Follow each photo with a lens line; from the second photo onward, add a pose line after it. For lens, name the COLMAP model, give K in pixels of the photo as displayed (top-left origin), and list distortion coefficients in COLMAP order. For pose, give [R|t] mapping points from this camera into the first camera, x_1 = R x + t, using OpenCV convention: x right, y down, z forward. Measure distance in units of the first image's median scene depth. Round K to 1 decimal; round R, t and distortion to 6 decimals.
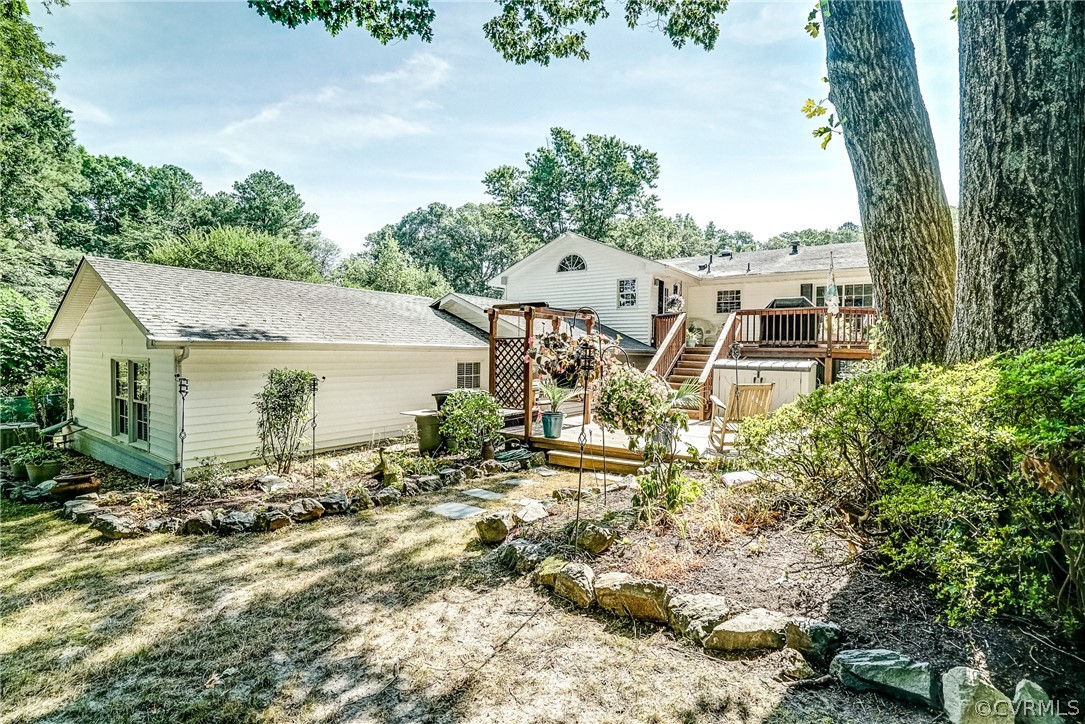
lens RADIAL K [[565.1, 0, 542.5], [0, 565.1, 362.0], [0, 0, 1]] dist [-0.001067, 0.000813]
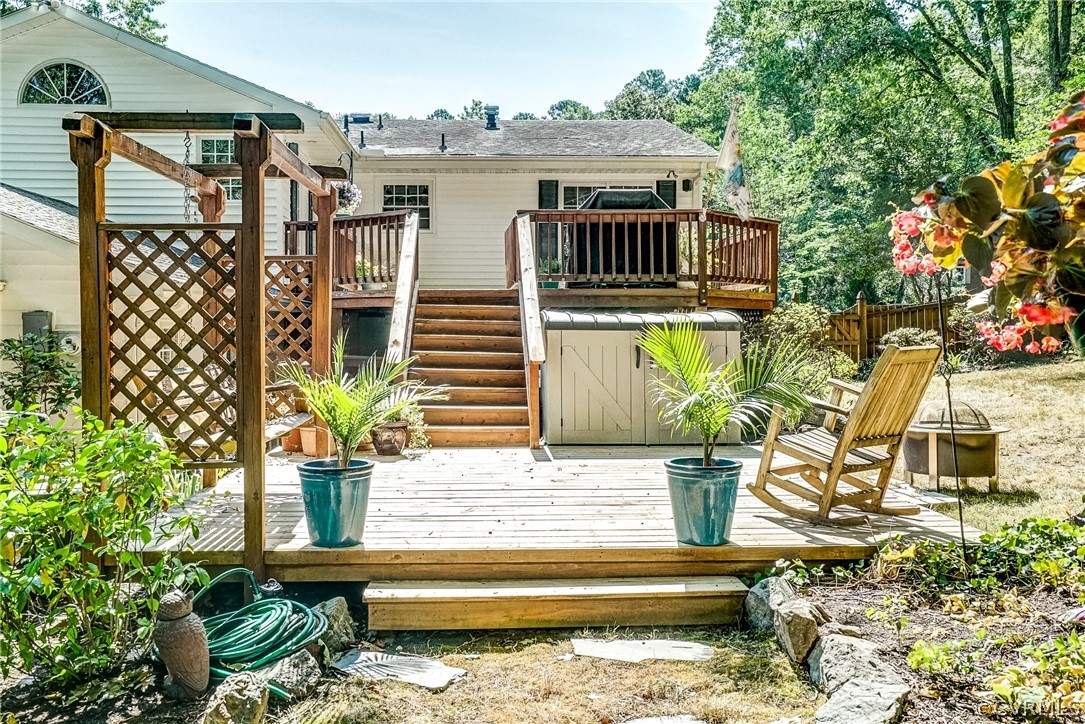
lens RADIAL K [[978.6, 0, 540.0], [0, 978.6, 338.9], [0, 0, 1]] dist [0.070479, 0.002219]
pose [[0.799515, -0.021468, 0.600263, -0.103960], [0.022314, 0.999733, 0.006033, 0.008604], [-0.600232, 0.008571, 0.799780, 0.231159]]
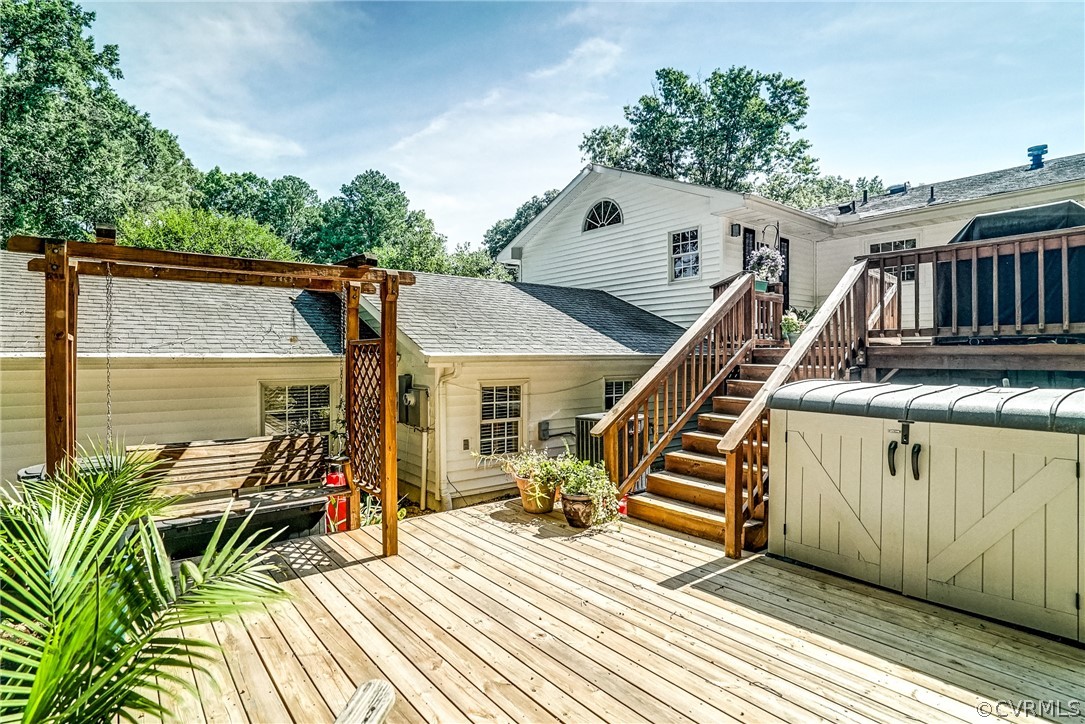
lens RADIAL K [[565.1, 0, 542.5], [0, 565.1, 362.0], [0, 0, 1]] dist [-0.001067, 0.000813]
pose [[0.956188, -0.012226, -0.292497, 0.164568], [0.011843, 0.999925, -0.003082, -0.011003], [0.292513, -0.000517, 0.956262, 0.375039]]
